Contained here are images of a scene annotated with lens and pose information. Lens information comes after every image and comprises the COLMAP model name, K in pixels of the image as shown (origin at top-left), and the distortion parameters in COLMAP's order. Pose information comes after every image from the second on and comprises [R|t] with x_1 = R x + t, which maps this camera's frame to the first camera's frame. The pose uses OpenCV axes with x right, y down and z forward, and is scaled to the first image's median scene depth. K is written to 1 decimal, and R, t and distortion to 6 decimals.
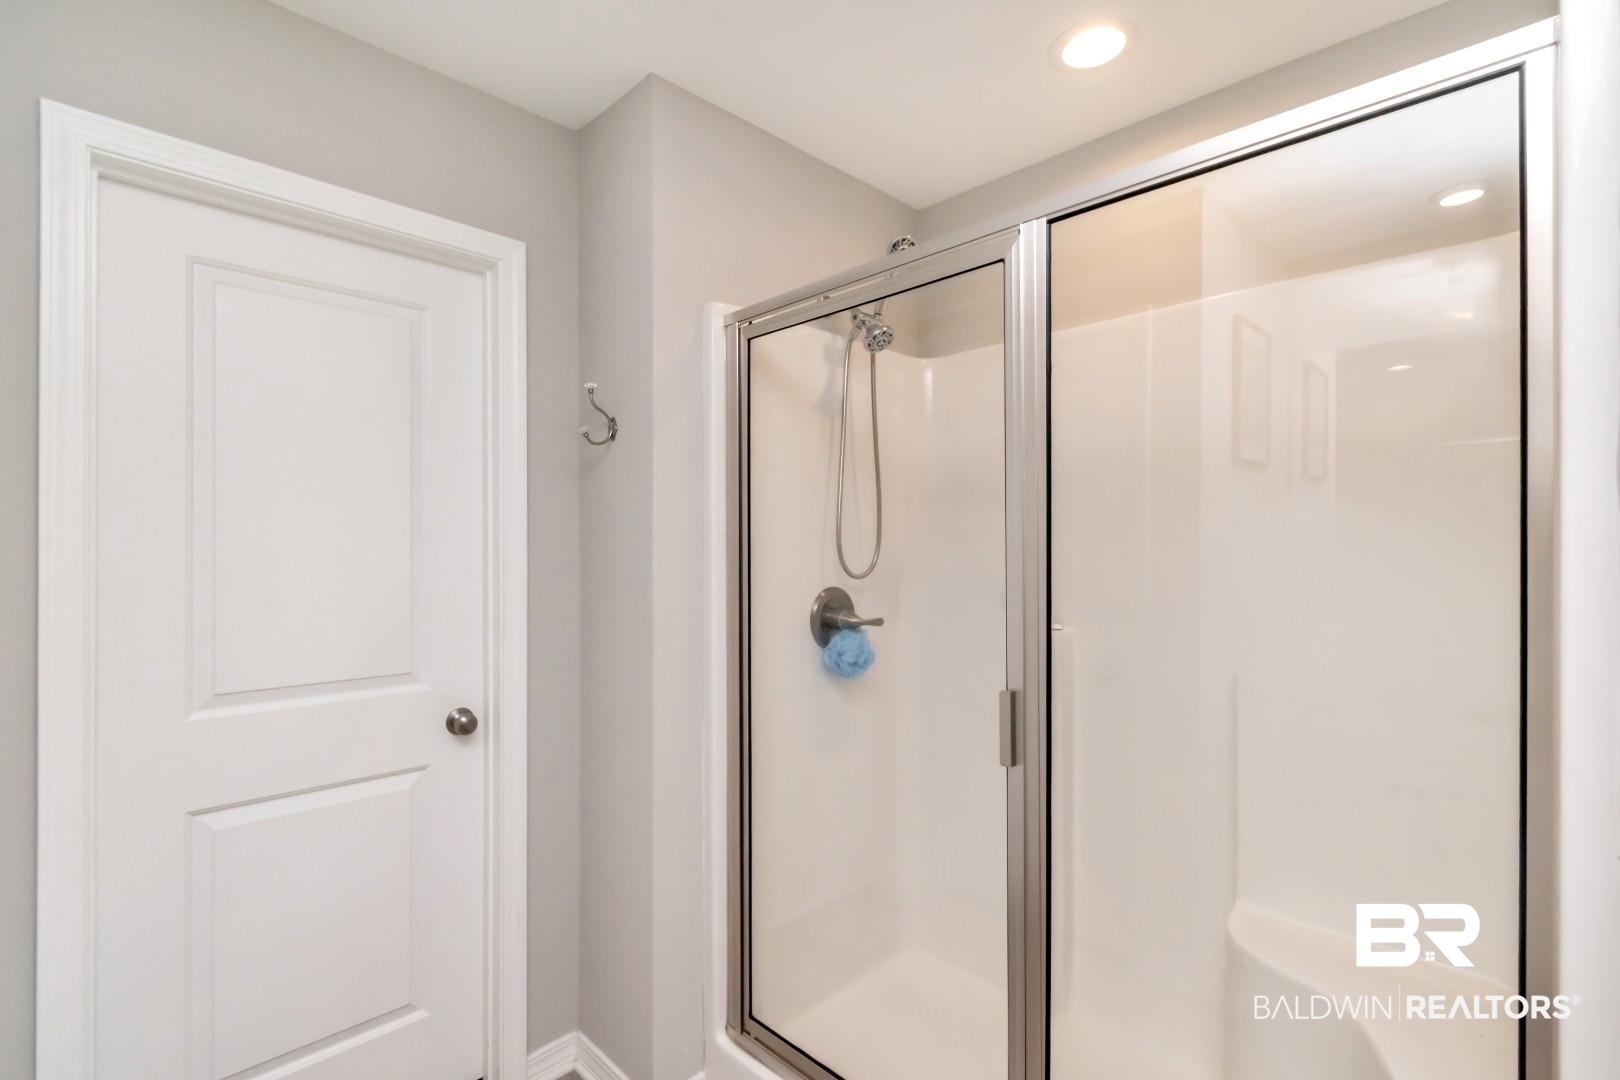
lens RADIAL K [[733.4, 0, 803.8], [0, 733.4, 542.2], [0, 0, 1]] dist [0.000235, -0.000157]
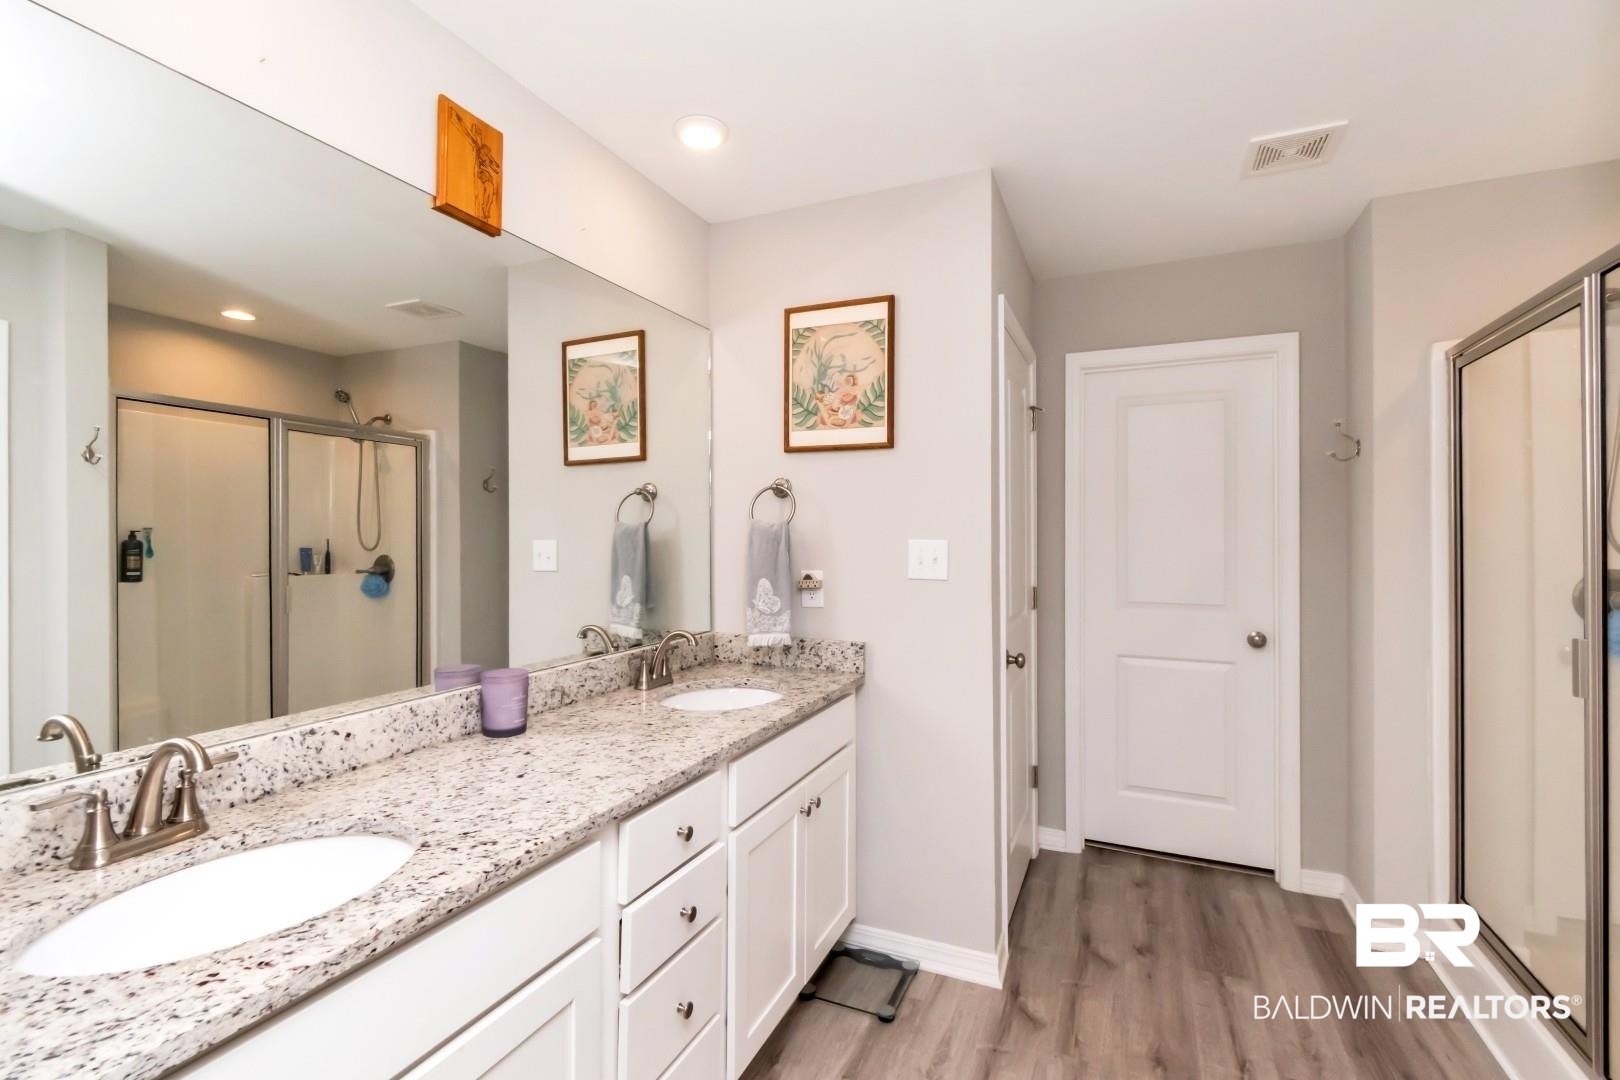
lens RADIAL K [[733.4, 0, 806.5], [0, 733.4, 534.5], [0, 0, 1]] dist [0.000235, -0.000157]
pose [[0.350005, 0.006446, -0.936726, 0.708403], [-0.006896, 0.999967, 0.004304, 0.014141], [0.936722, 0.004953, 0.350038, -0.501077]]
